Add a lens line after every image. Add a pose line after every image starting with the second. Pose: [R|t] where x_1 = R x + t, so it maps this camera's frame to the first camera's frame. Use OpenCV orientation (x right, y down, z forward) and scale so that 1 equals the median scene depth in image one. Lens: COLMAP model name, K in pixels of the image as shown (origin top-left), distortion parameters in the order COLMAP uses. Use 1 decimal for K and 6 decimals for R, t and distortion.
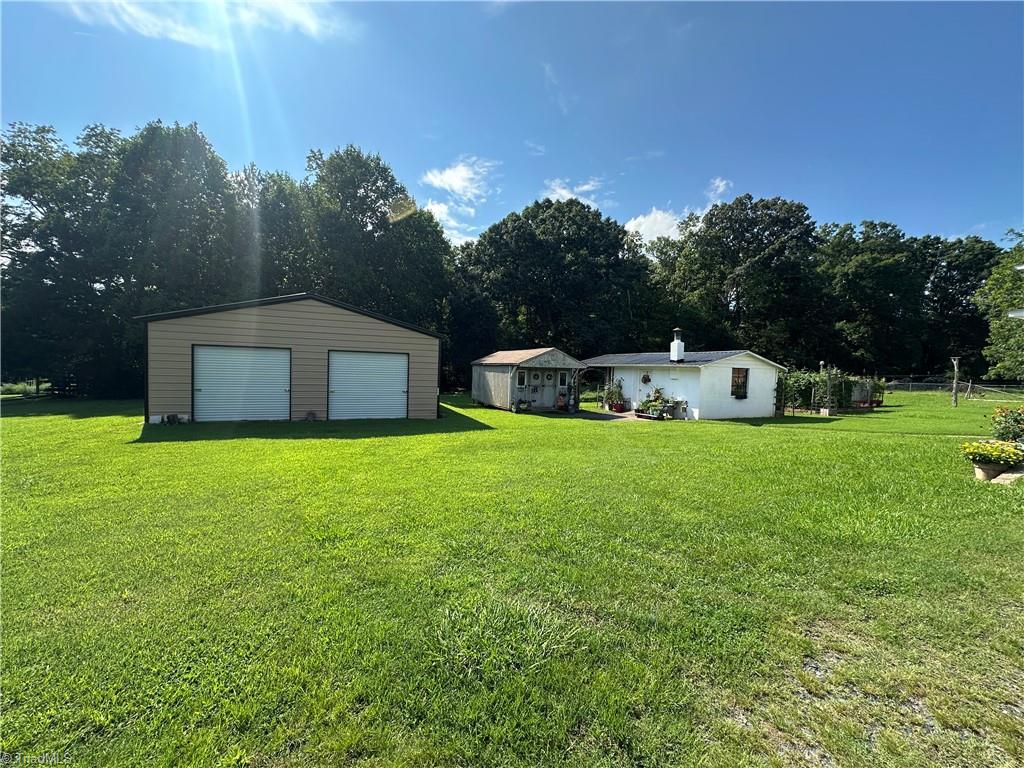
lens RADIAL K [[410.4, 0, 512.6], [0, 410.4, 382.8], [0, 0, 1]] dist [-0.004059, -0.000108]
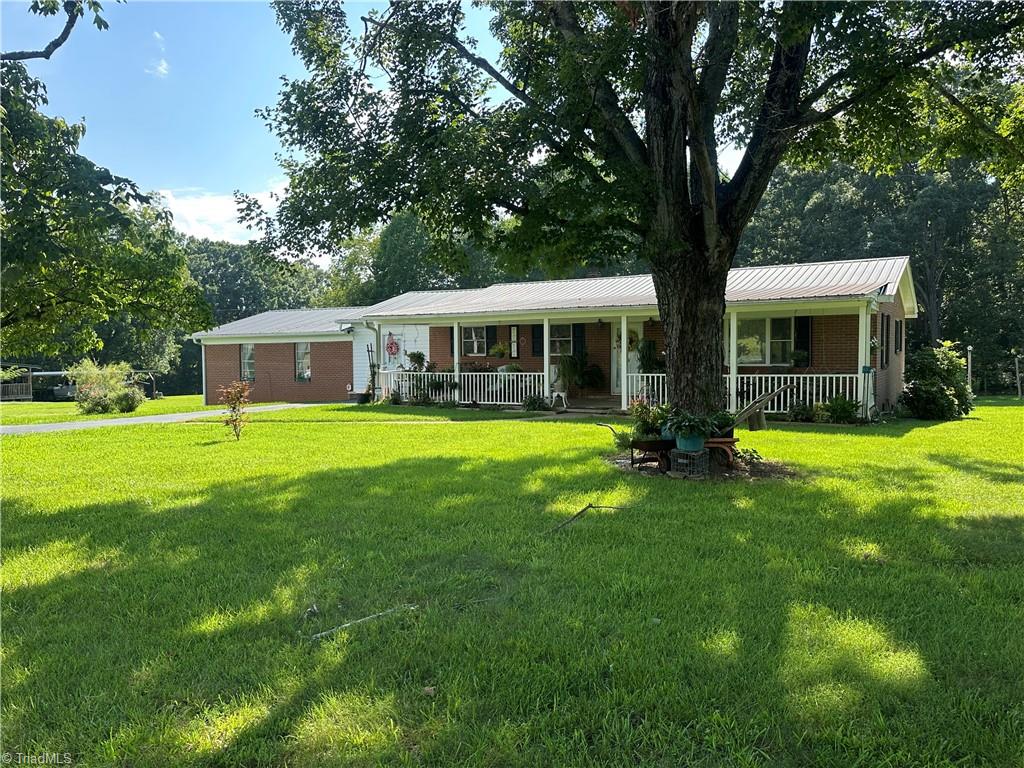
lens RADIAL K [[791.4, 0, 512.0], [0, 791.4, 384.0], [0, 0, 1]] dist [0.095602, 0.001009]
pose [[0.594016, -0.005257, -0.804436, 0.998771], [-0.000517, 0.999976, -0.006916, 0.009673], [0.804453, 0.004524, 0.593999, -0.208989]]
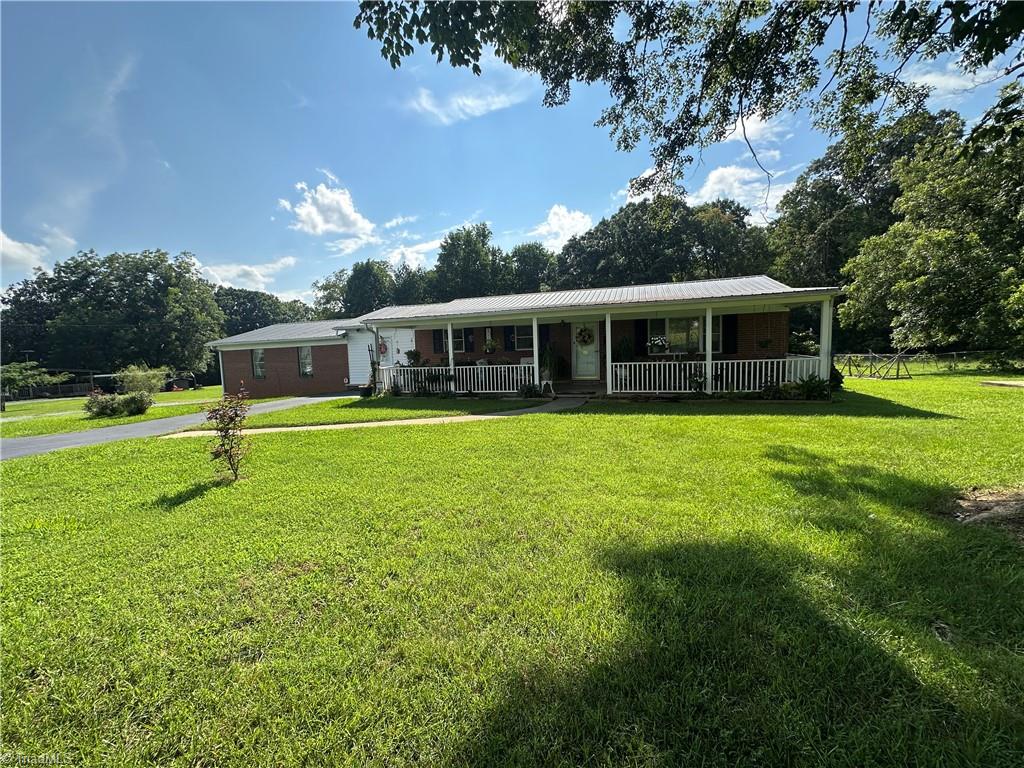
lens RADIAL K [[410.4, 0, 512.6], [0, 410.4, 382.8], [0, 0, 1]] dist [-0.004059, -0.000108]
pose [[0.758121, -0.005590, -0.652090, 0.811877], [0.036521, 0.998758, 0.033897, 0.002419], [0.651091, -0.049513, 0.757383, -0.142405]]
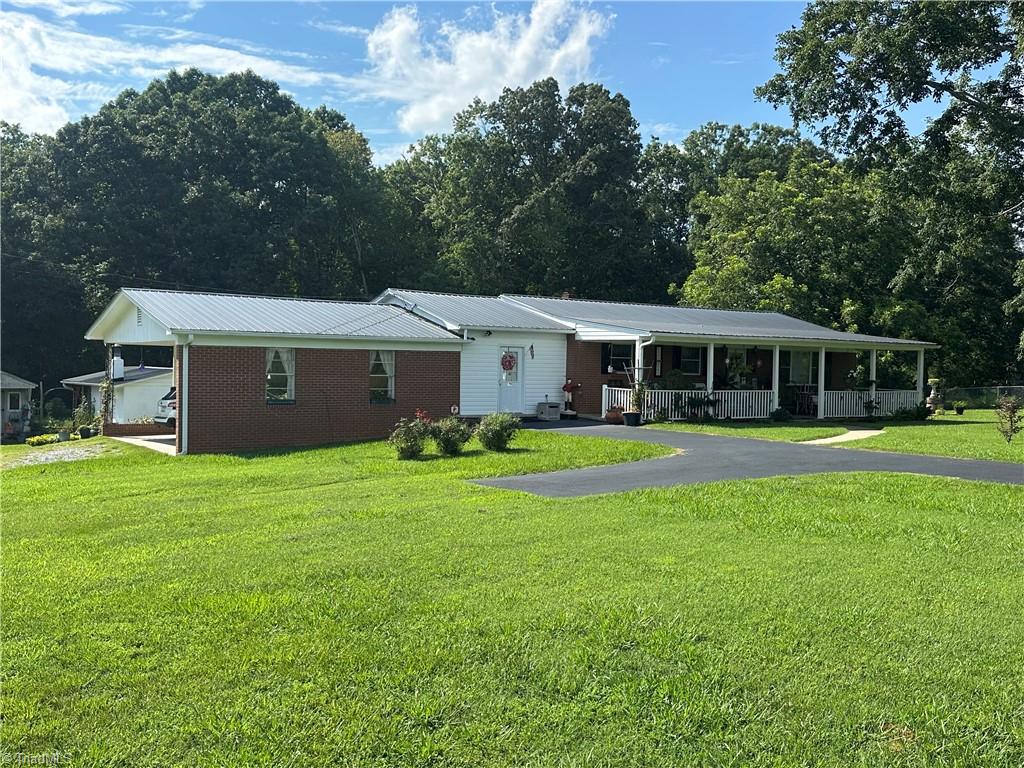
lens RADIAL K [[972.1, 0, 512.0], [0, 972.1, 384.0], [0, 0, 1]] dist [0.175628, -0.373868]
pose [[0.979977, -0.017303, 0.198355, 0.332124], [0.020088, 0.999726, -0.012033, 0.000171], [-0.198092, 0.015777, 0.980056, -0.546241]]
